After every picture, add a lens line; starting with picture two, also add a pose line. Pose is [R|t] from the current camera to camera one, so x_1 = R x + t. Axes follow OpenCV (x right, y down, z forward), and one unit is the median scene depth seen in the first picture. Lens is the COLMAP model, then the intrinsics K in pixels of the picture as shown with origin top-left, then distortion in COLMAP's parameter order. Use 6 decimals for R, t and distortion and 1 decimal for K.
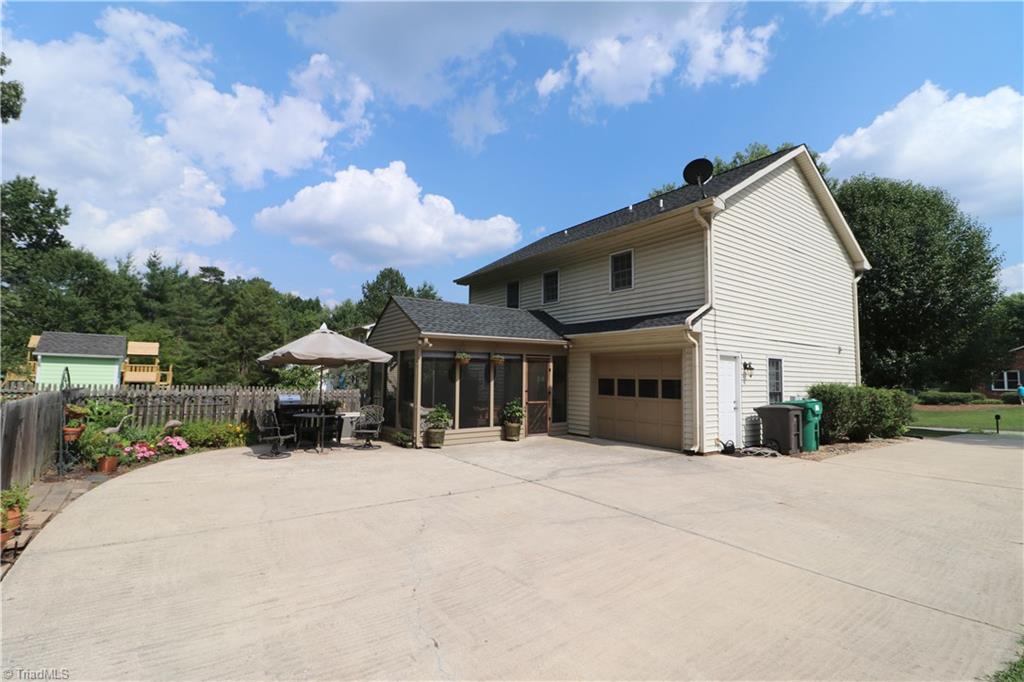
lens RADIAL K [[474.2, 0, 510.3], [0, 474.2, 337.6], [0, 0, 1]] dist [-0.000347, -0.012742]
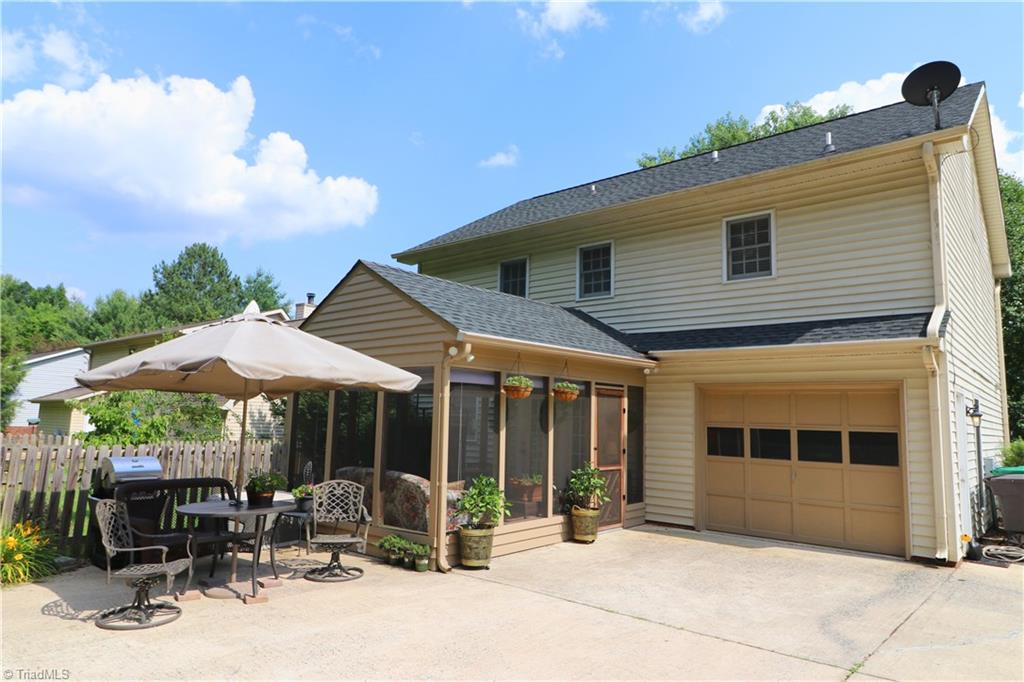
lens RADIAL K [[648.3, 0, 512.0], [0, 648.3, 341.0], [0, 0, 1]] dist [-0.000279, -0.001245]
pose [[0.971066, 0.040991, 0.235268, -0.243226], [-0.032975, 0.998737, -0.037907, 0.018922], [-0.236525, 0.029052, 0.971191, 0.280922]]
